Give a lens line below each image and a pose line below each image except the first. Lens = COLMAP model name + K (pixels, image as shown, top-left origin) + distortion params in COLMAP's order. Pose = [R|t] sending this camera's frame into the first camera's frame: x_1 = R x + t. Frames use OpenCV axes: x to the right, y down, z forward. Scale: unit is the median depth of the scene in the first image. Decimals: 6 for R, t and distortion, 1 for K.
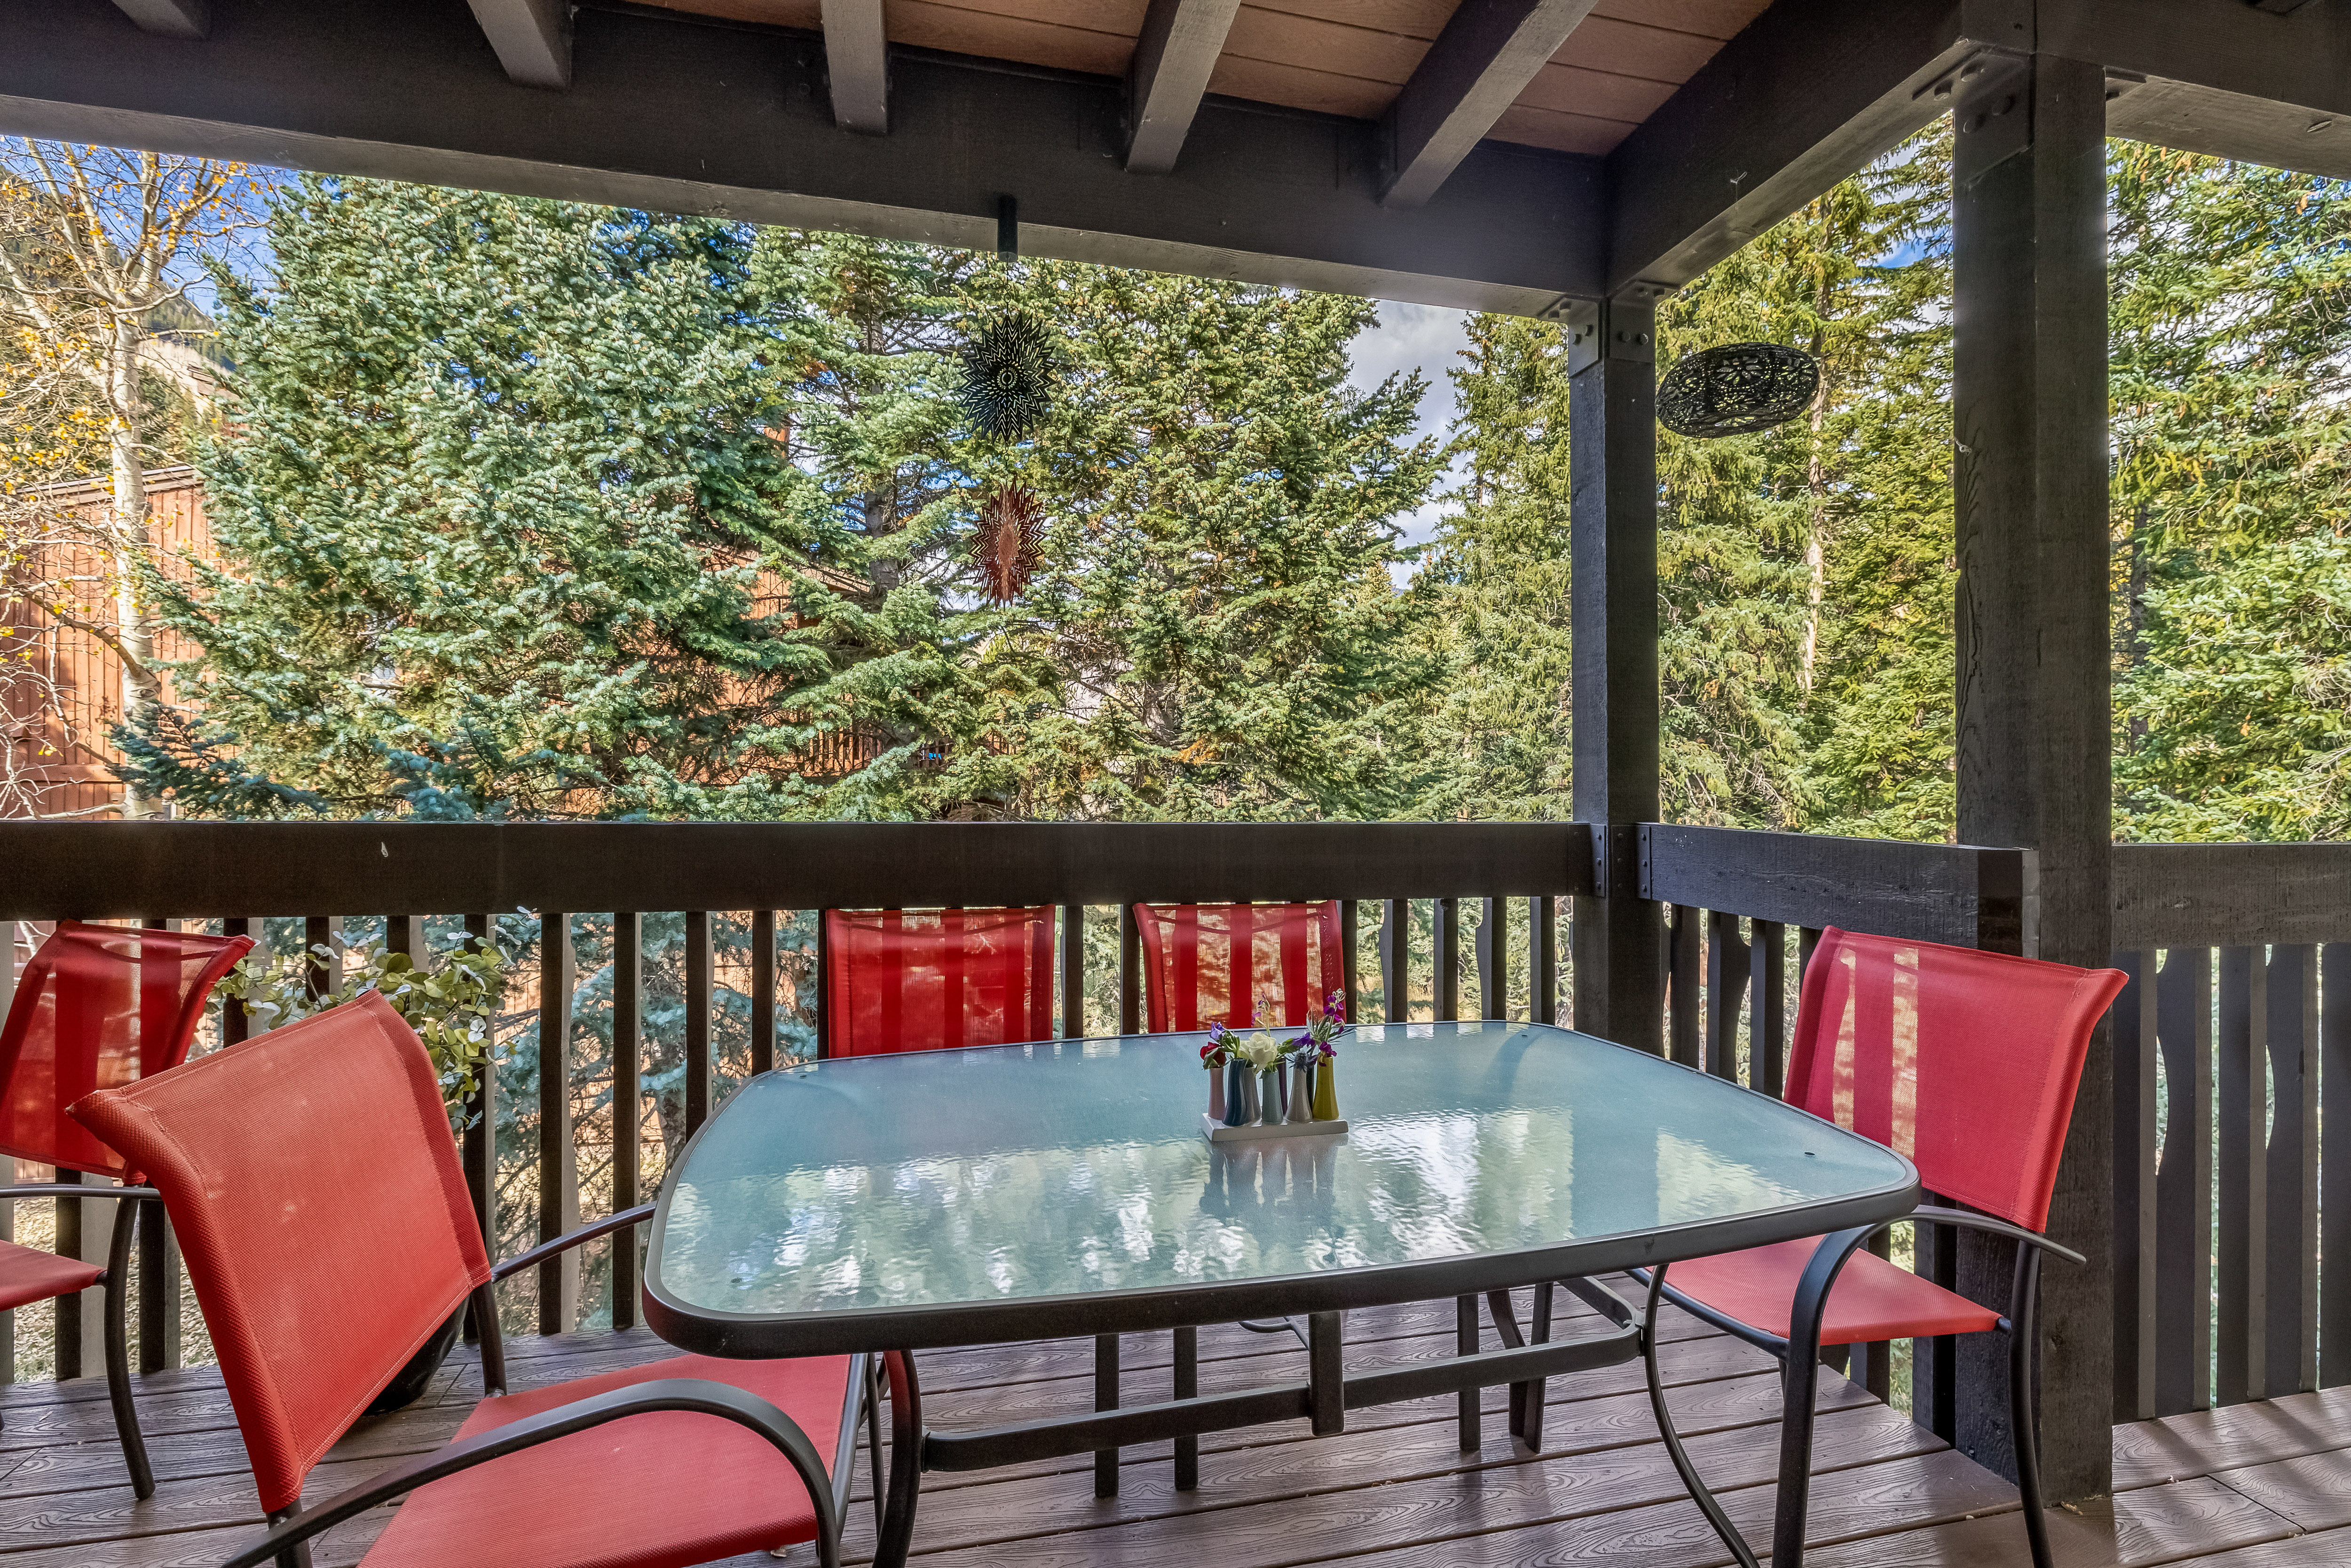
lens RADIAL K [[1059.7, 0, 1173.0], [0, 1059.7, 780.7], [0, 0, 1]] dist [-0.004587, -0.001043]
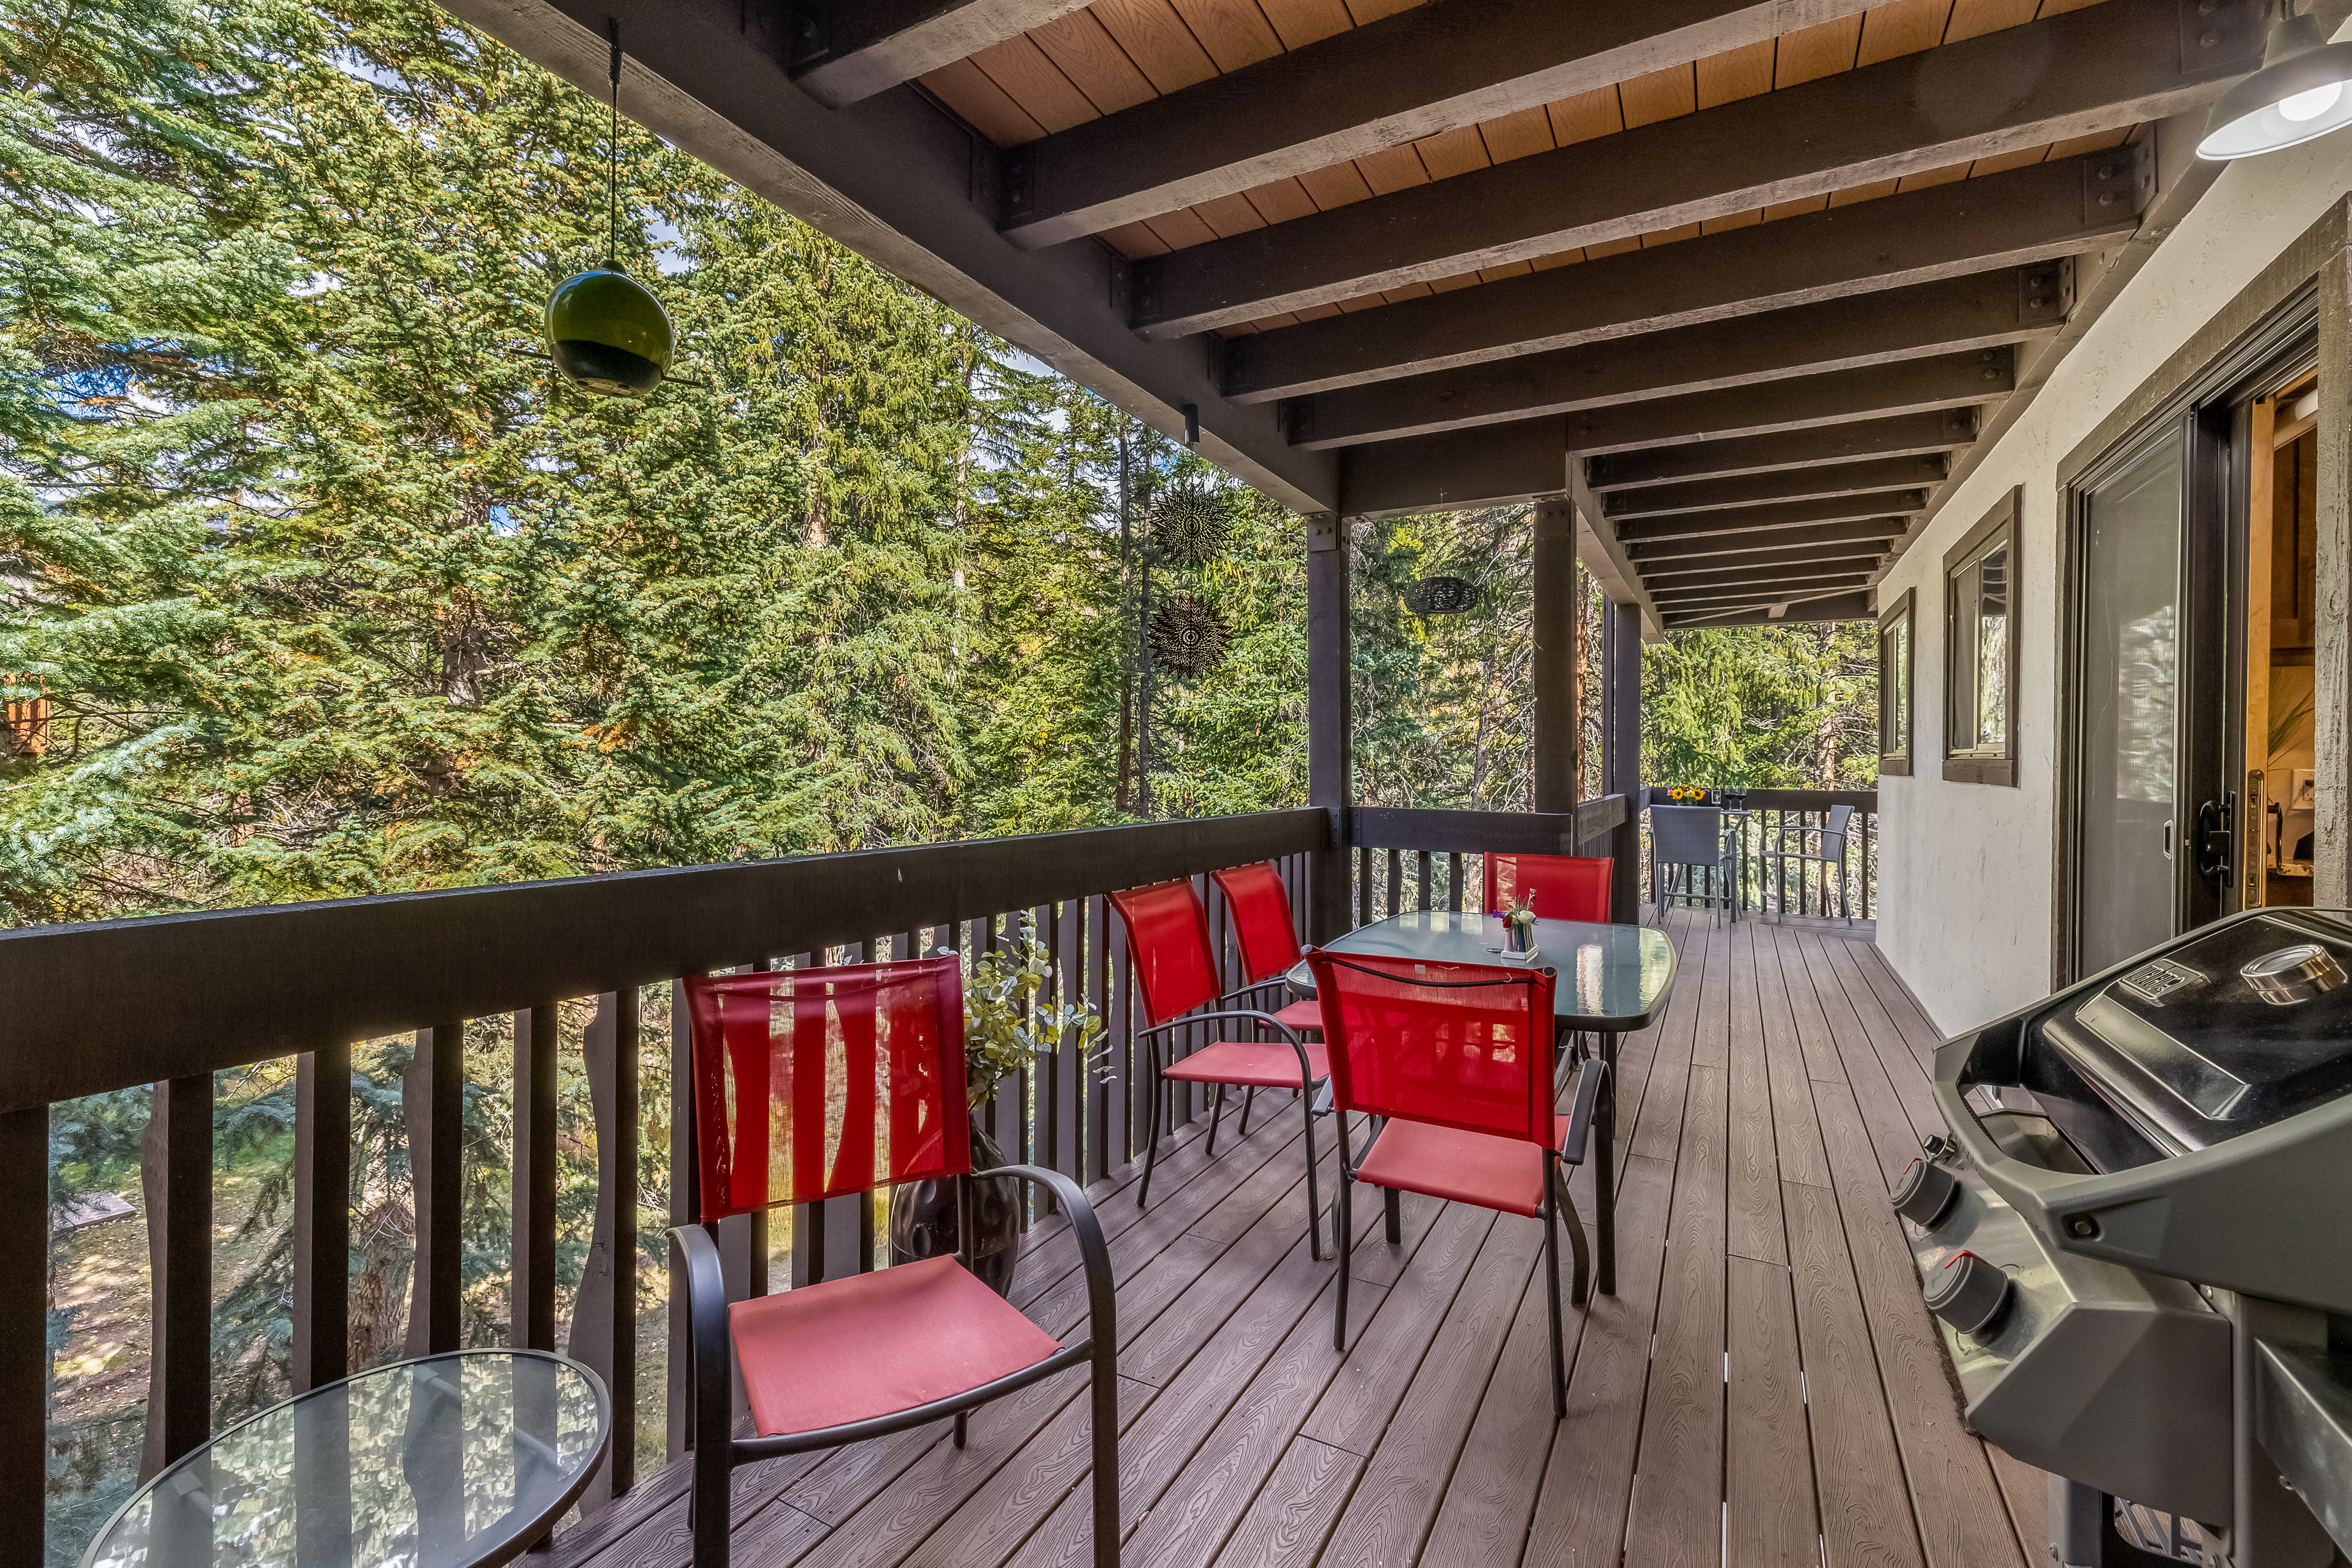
lens RADIAL K [[1000.4, 0, 1168.3], [0, 1000.4, 766.4], [0, 0, 1]] dist [0.002591, -0.000611]
pose [[0.670156, -0.007376, 0.742184, -0.307530], [-0.003715, 0.999905, 0.013291, -0.014909], [-0.742211, -0.011665, 0.670065, 0.016365]]
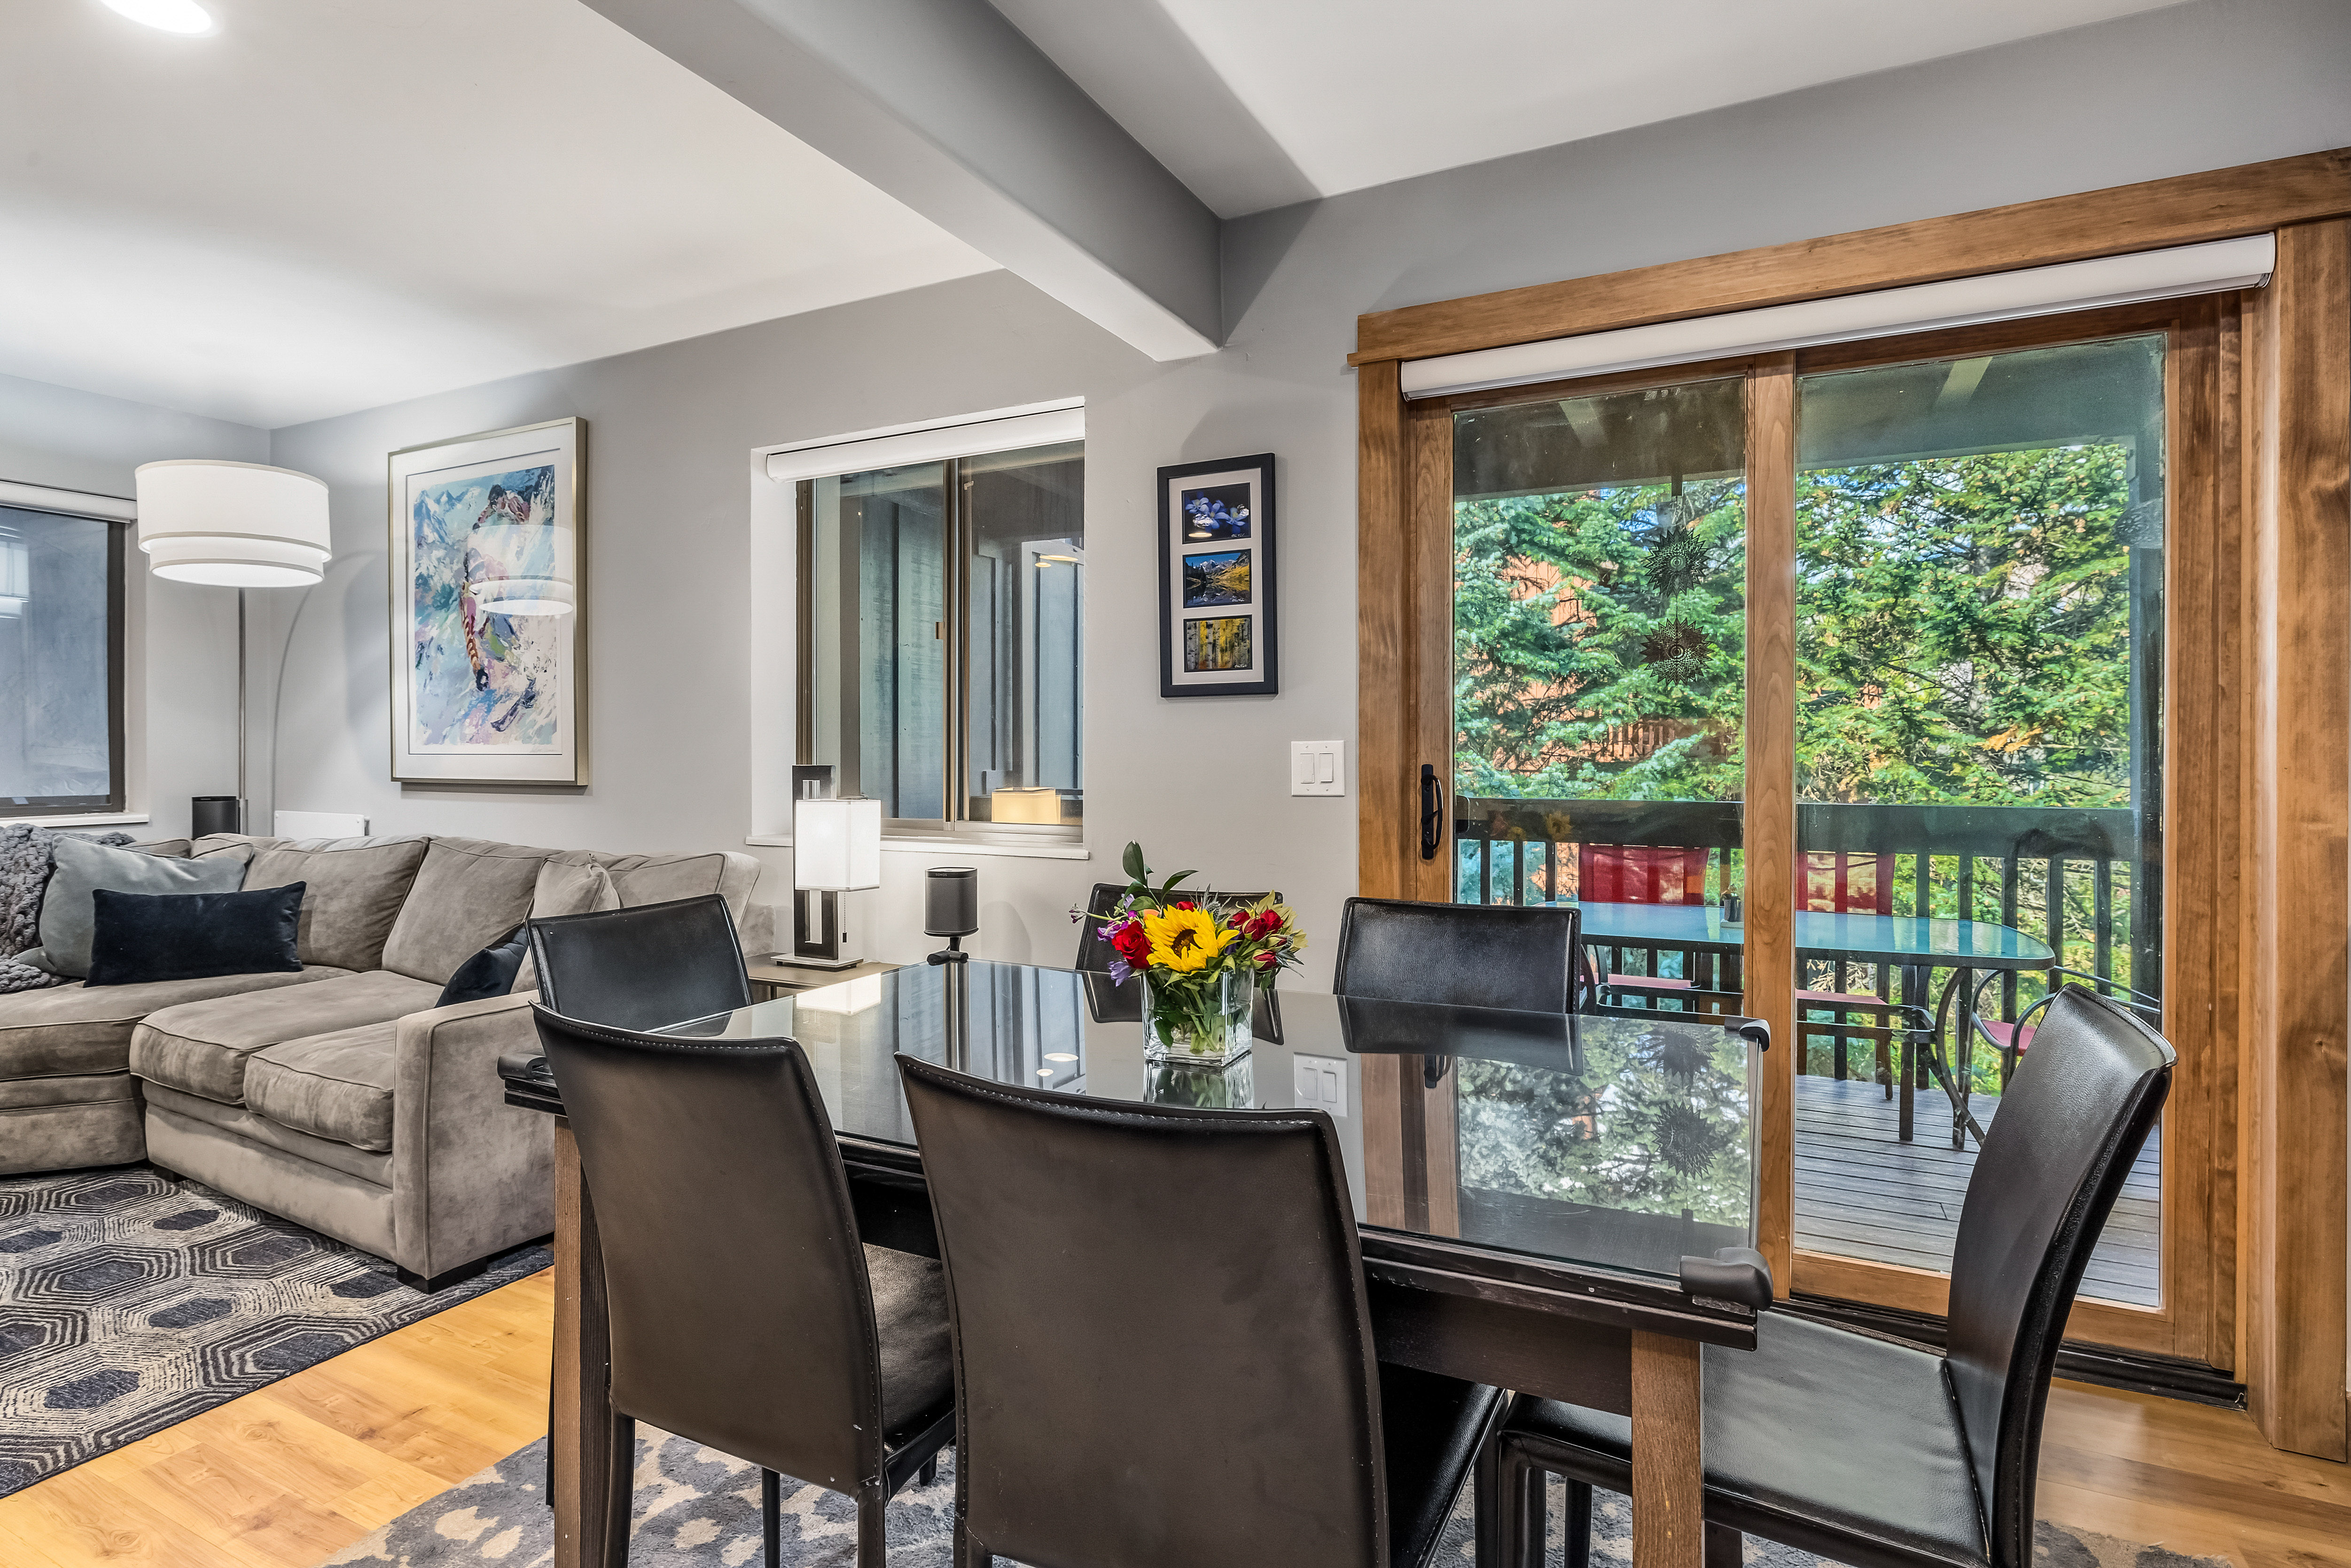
lens RADIAL K [[1204.9, 0, 1152.7], [0, 1204.9, 761.9], [0, 0, 1]] dist [-0.005629, 0.000845]
pose [[0.764840, -0.003946, -0.644209, 0.128386], [0.004333, 0.999990, -0.000981, -0.008488], [0.644206, -0.002041, 0.764849, -0.316777]]
